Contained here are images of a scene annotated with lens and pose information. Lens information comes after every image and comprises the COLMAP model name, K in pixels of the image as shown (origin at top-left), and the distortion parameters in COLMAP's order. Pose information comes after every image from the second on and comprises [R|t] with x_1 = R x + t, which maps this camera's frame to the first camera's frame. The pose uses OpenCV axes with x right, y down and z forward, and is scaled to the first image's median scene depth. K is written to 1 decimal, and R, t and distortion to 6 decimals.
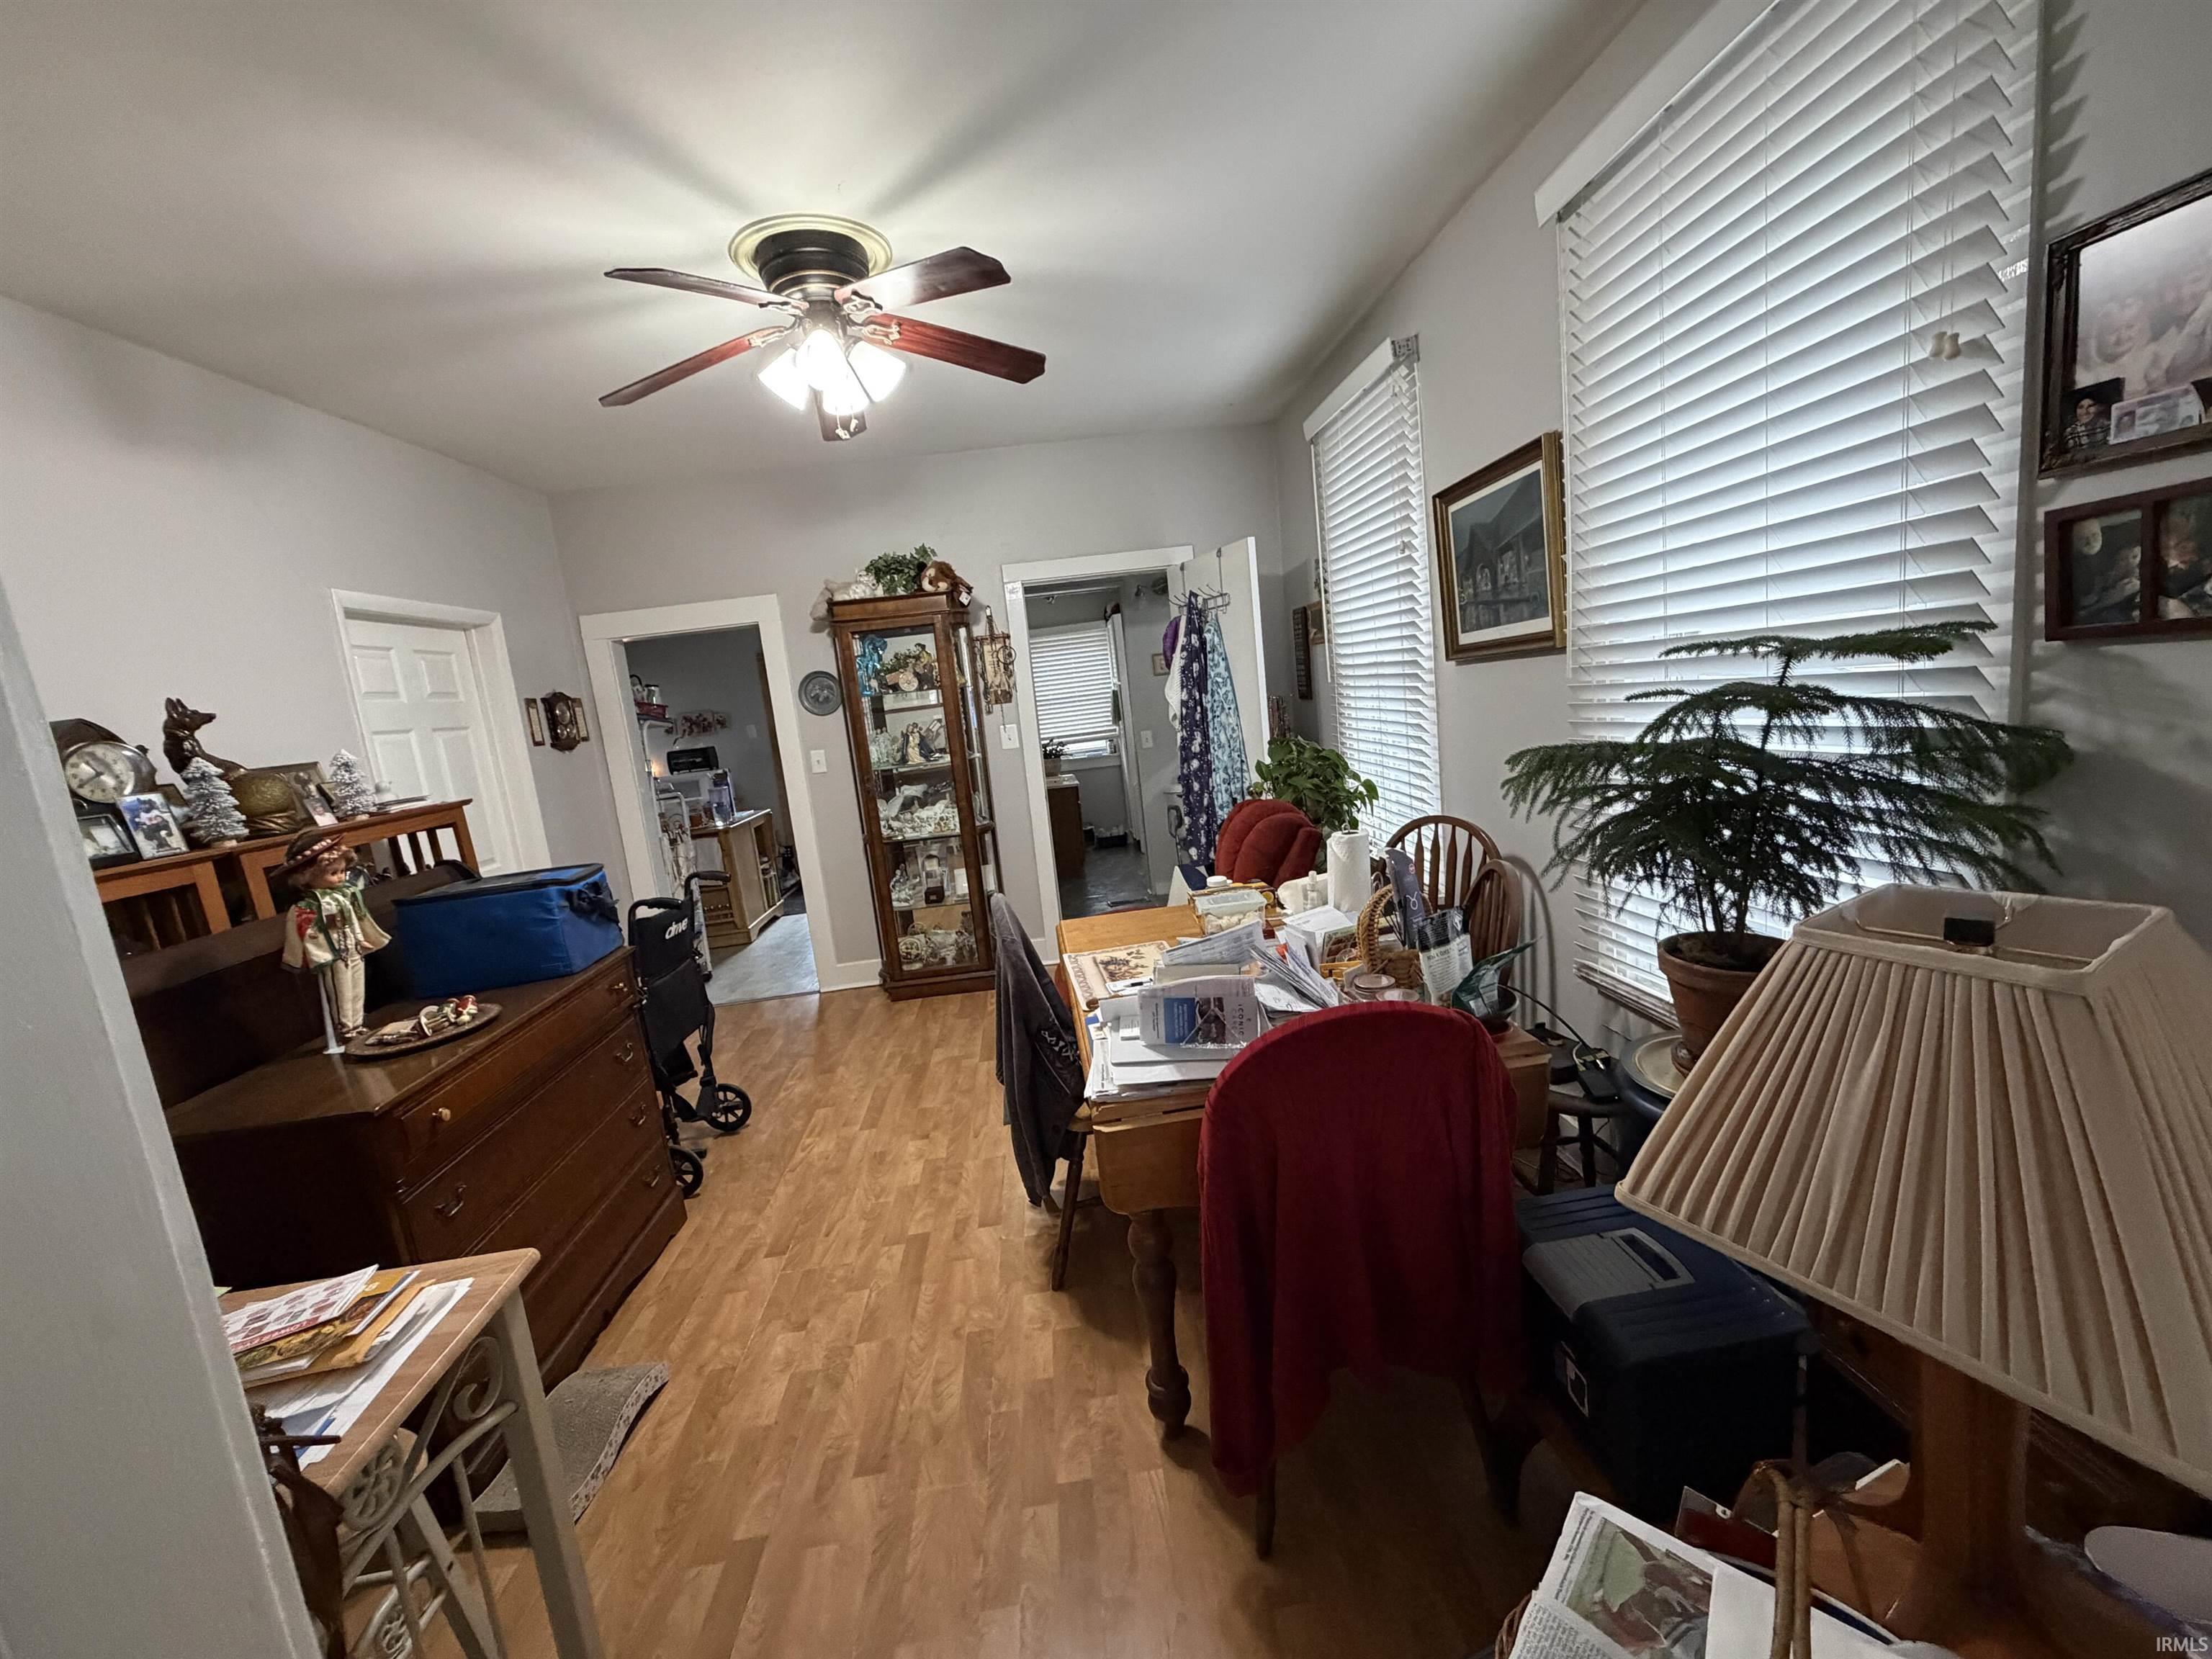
lens RADIAL K [[883.0, 0, 1096.8], [0, 883.0, 829.7], [0, 0, 1]] dist [-0.000571, 0.000879]
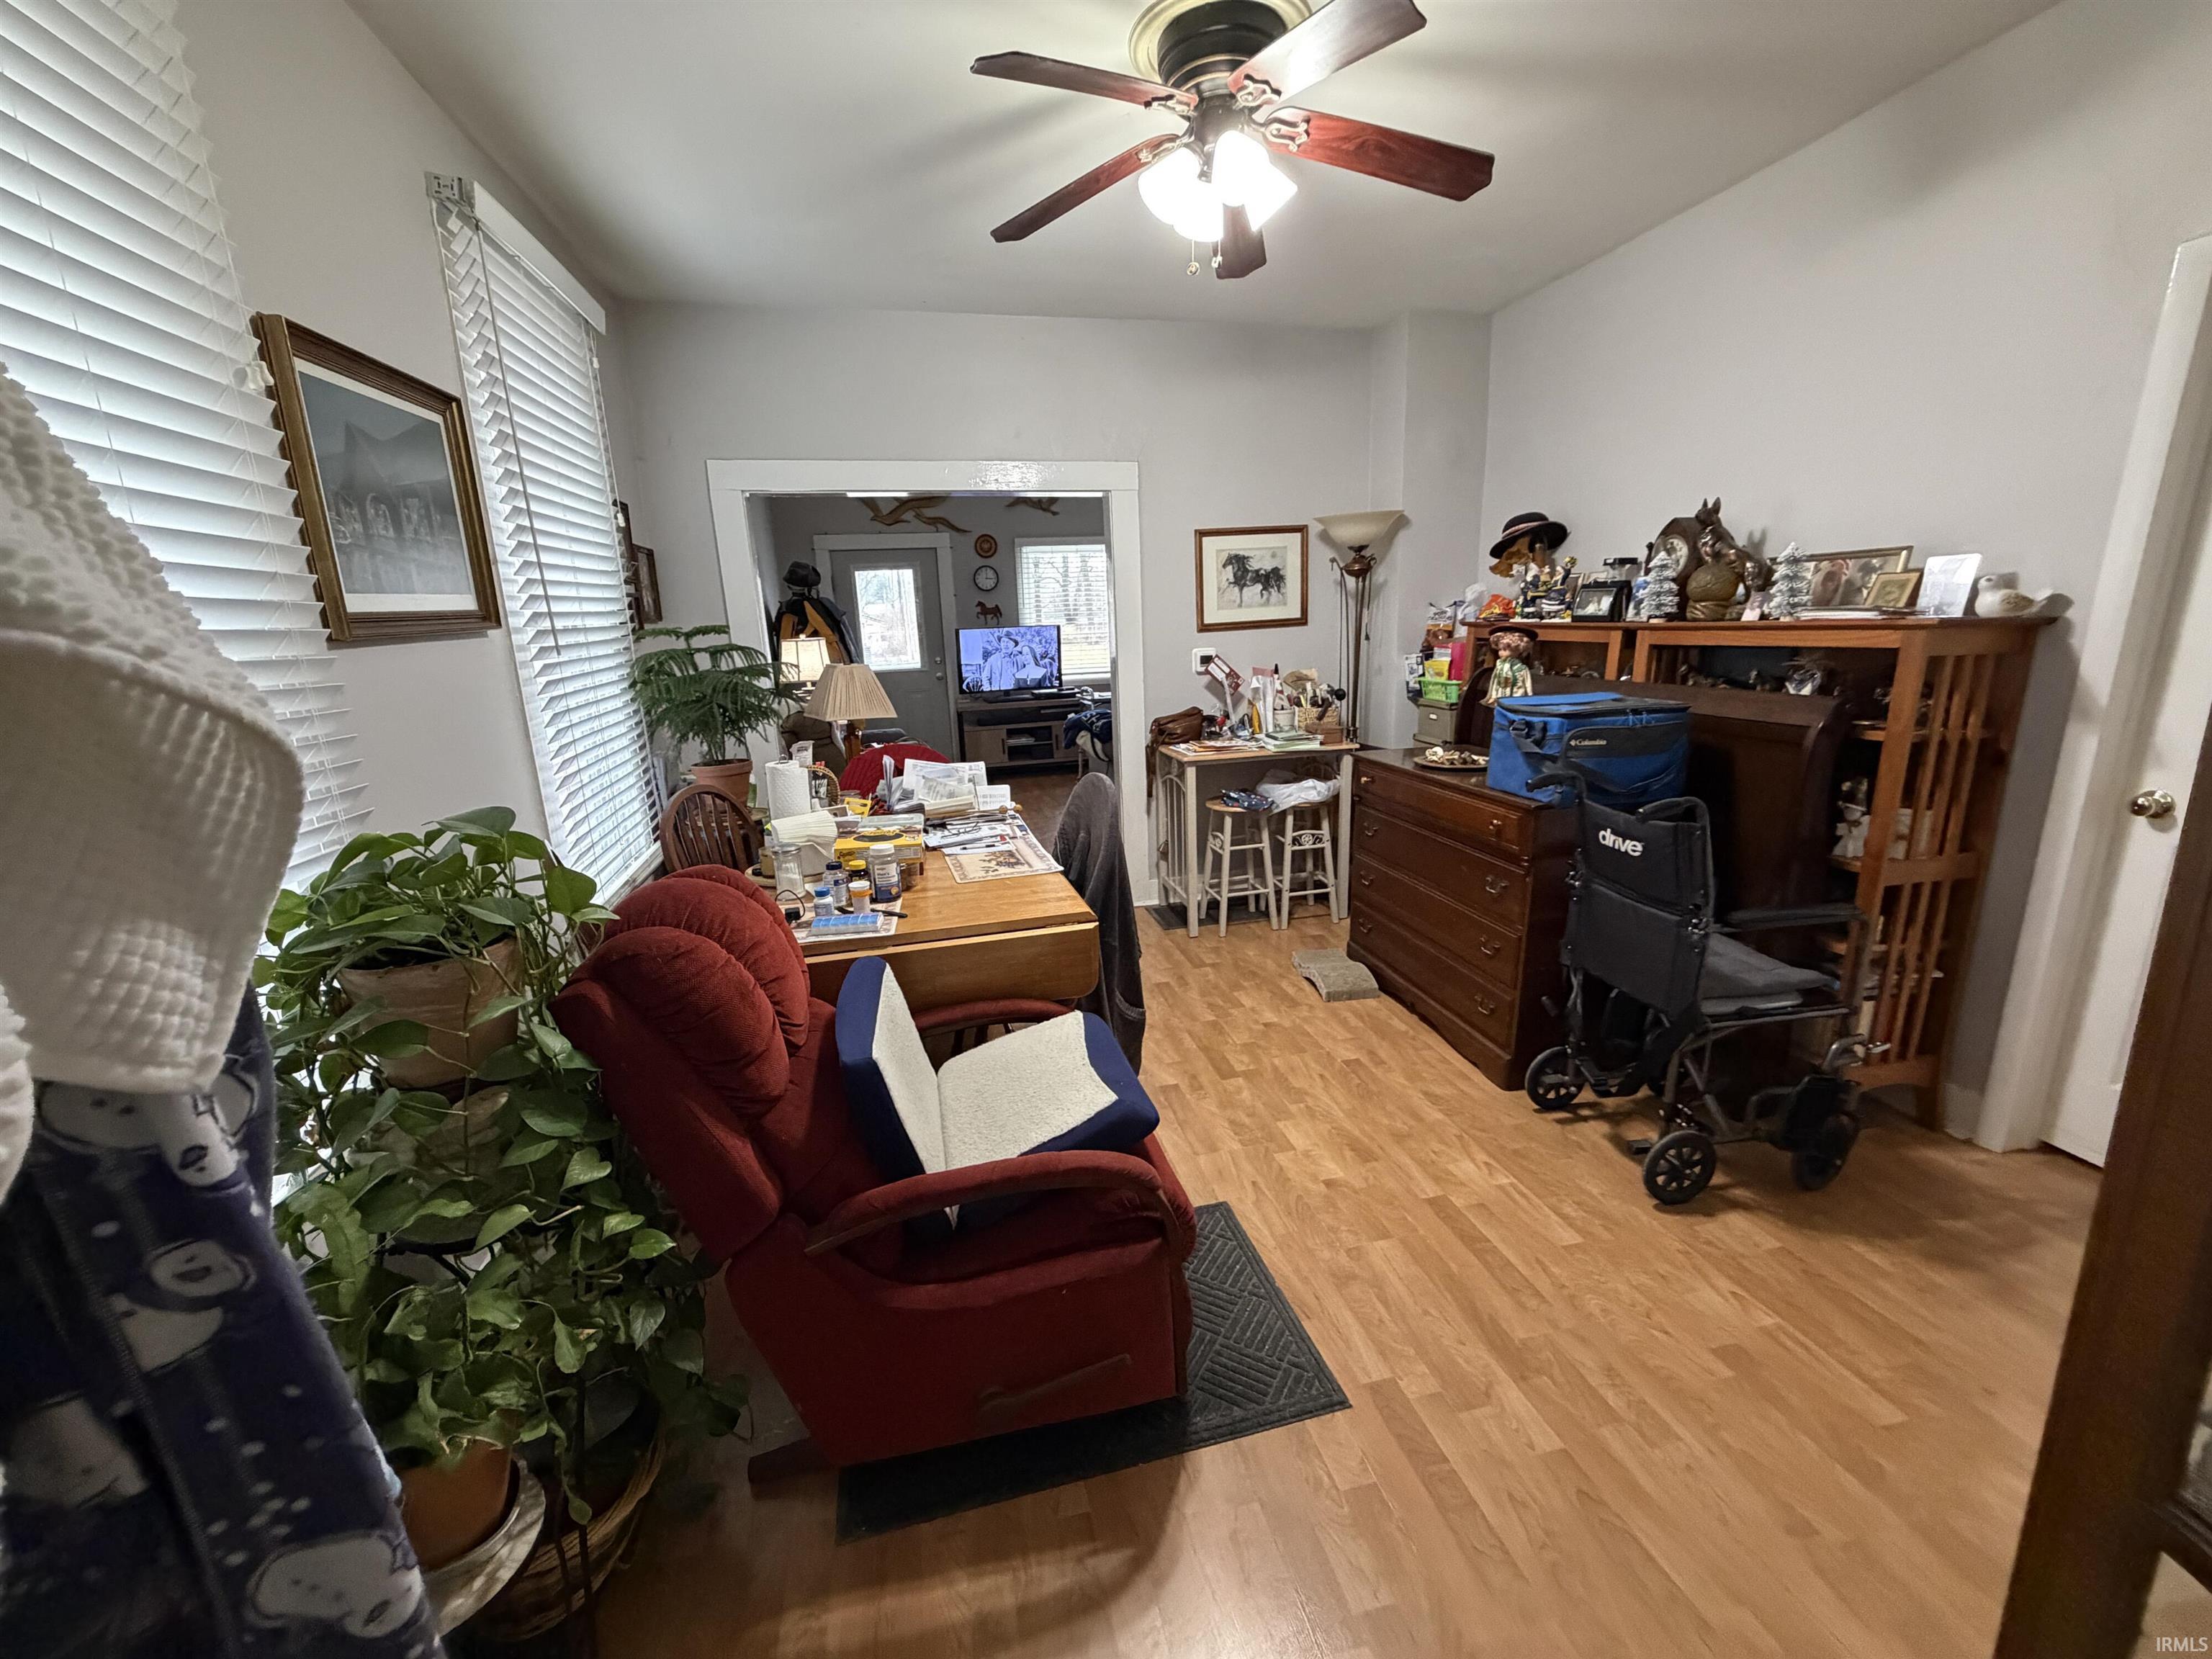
lens RADIAL K [[883.0, 0, 1096.8], [0, 883.0, 829.7], [0, 0, 1]] dist [-0.000571, 0.000879]
pose [[-0.979044, 0.177636, -0.099591, 0.016341], [0.123740, 0.907298, 0.401868, -0.293821], [0.161745, 0.381123, -0.910266, 1.946755]]
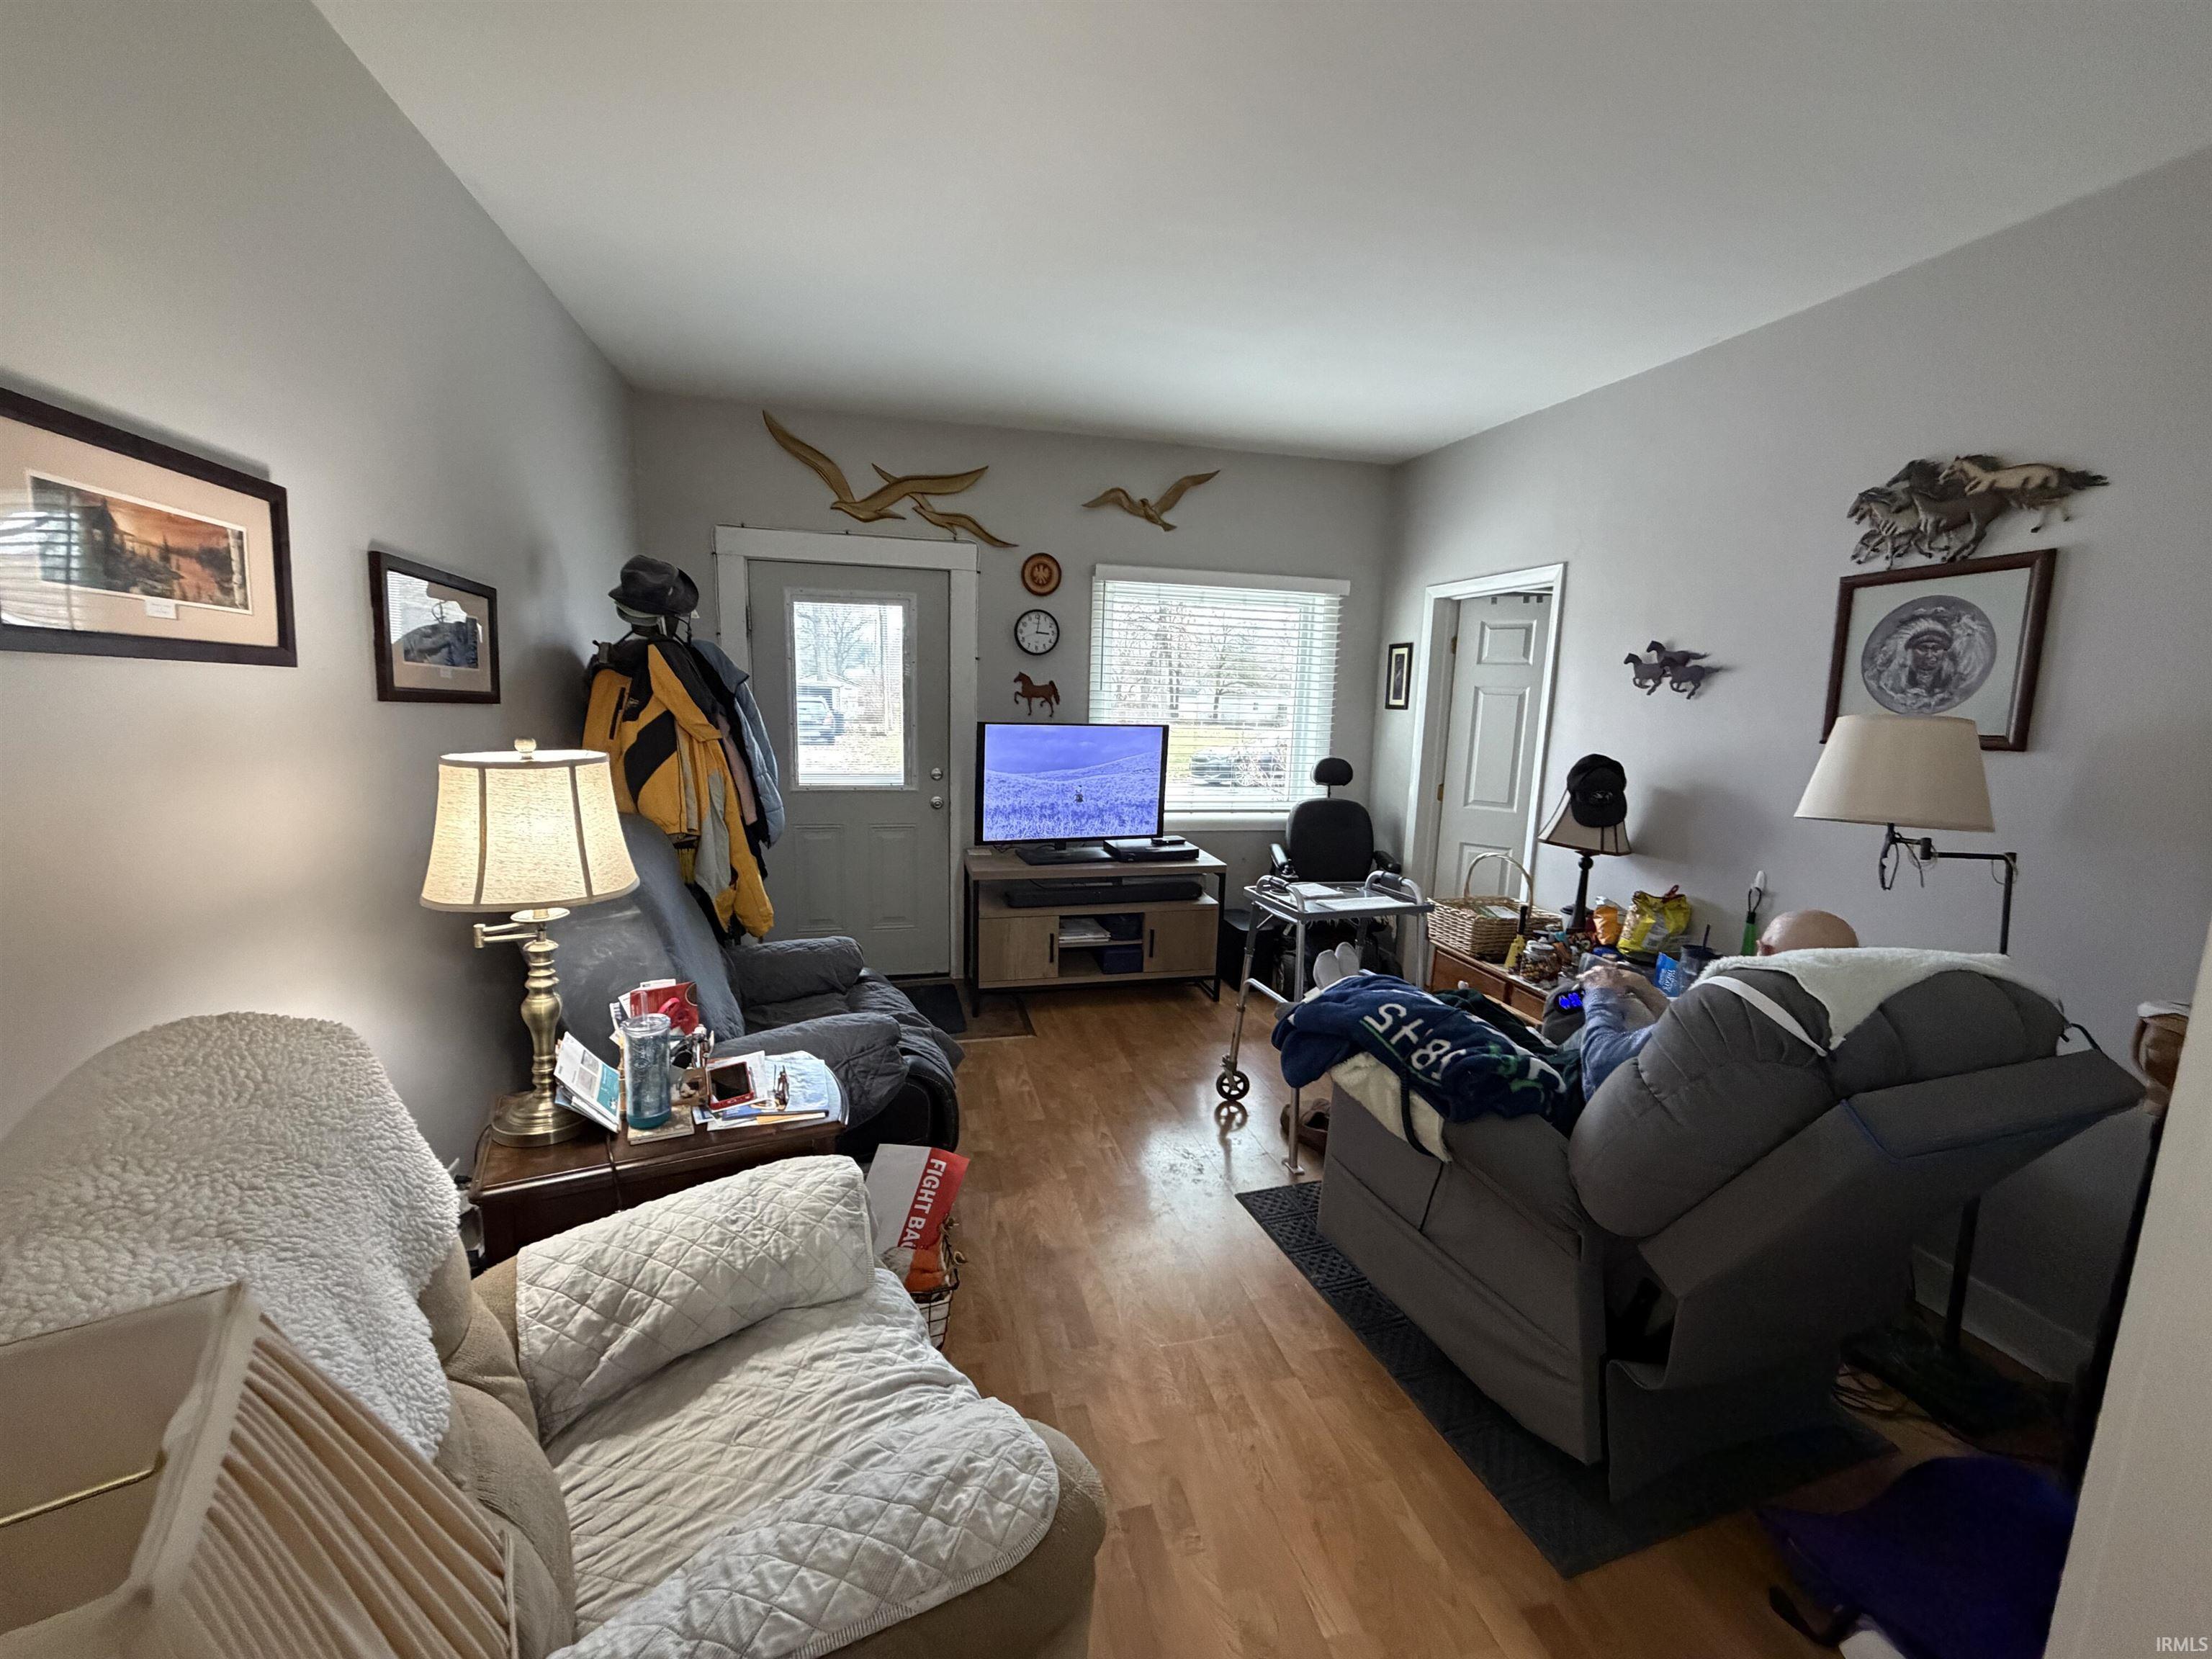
lens RADIAL K [[883.0, 0, 1096.8], [0, 883.0, 829.7], [0, 0, 1]] dist [-0.000571, 0.000879]
pose [[-0.983044, 0.106910, -0.148977, 0.046476], [0.053511, 0.944340, 0.324590, -0.226551], [0.175387, 0.311114, -0.934049, 1.467624]]
